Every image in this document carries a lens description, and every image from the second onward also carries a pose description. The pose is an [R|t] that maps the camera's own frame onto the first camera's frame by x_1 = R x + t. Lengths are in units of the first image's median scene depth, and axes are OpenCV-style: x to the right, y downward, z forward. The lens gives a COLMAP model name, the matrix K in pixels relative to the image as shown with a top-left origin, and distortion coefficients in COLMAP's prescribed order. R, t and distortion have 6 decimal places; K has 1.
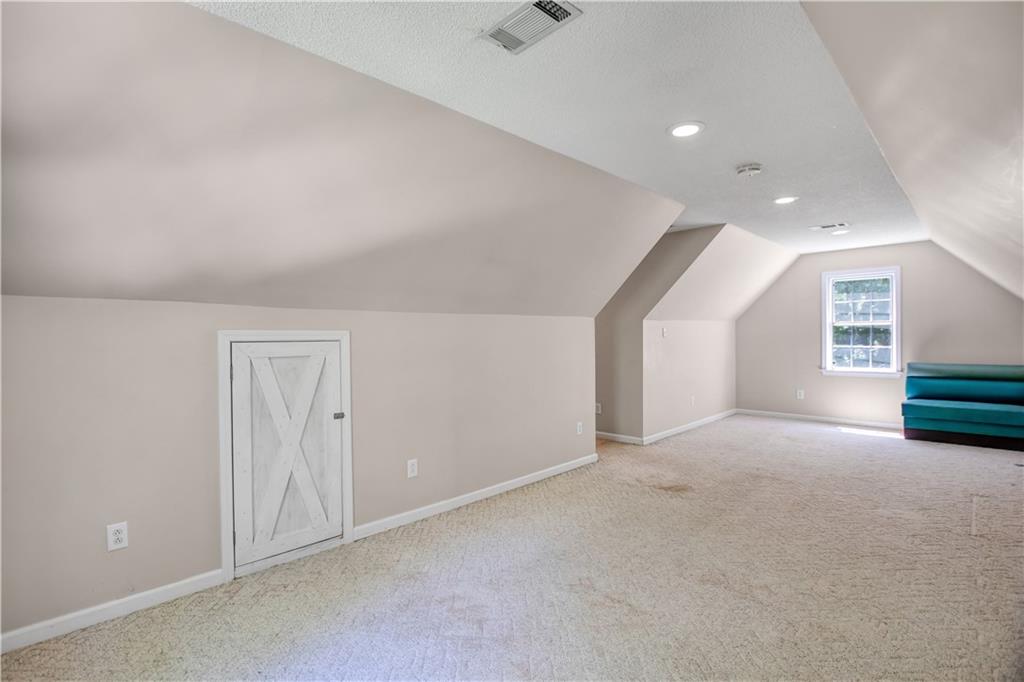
lens RADIAL K [[475.7, 0, 508.8], [0, 475.7, 334.4], [0, 0, 1]] dist [-0.001449, -0.000312]
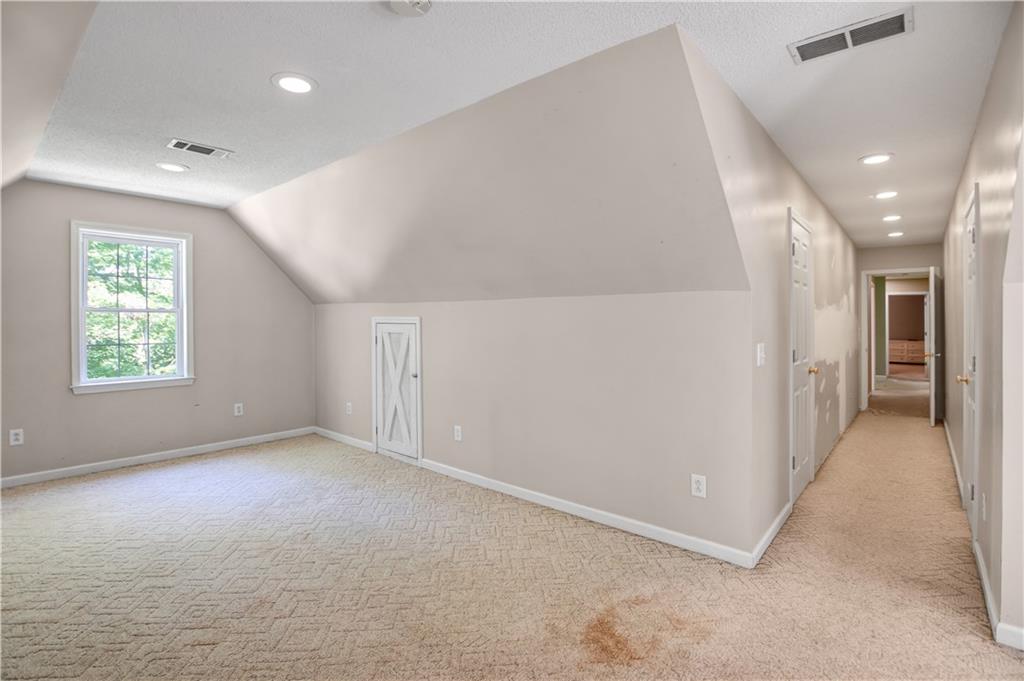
lens RADIAL K [[475.7, 0, 508.8], [0, 475.7, 333.9], [0, 0, 1]] dist [-0.001449, -0.000312]
pose [[0.071495, 0.018623, -0.997267, 0.714645], [-0.006769, 0.999812, 0.018185, 0.010854], [0.997418, 0.005450, 0.071608, 0.766168]]
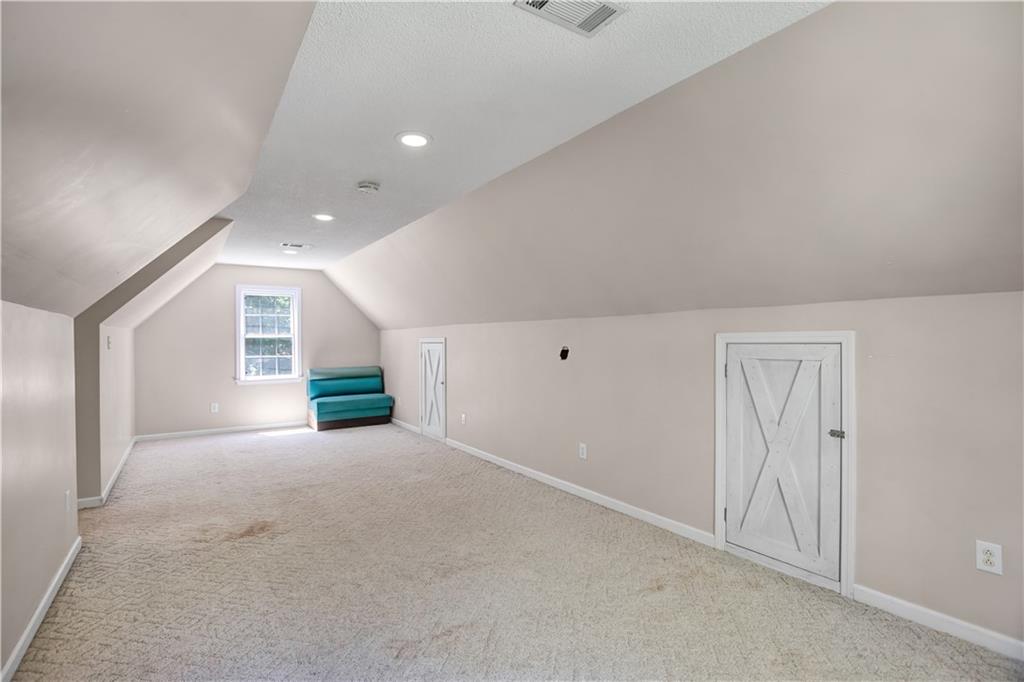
lens RADIAL K [[484.3, 0, 491.6], [0, 484.3, 340.1], [0, 0, 1]] dist [-0.002731, -0.000638]
pose [[0.218875, 0.010635, 0.975695, -0.343299], [0.003801, 0.999924, -0.011751, 0.003724], [-0.975746, 0.006281, 0.218818, 0.361347]]
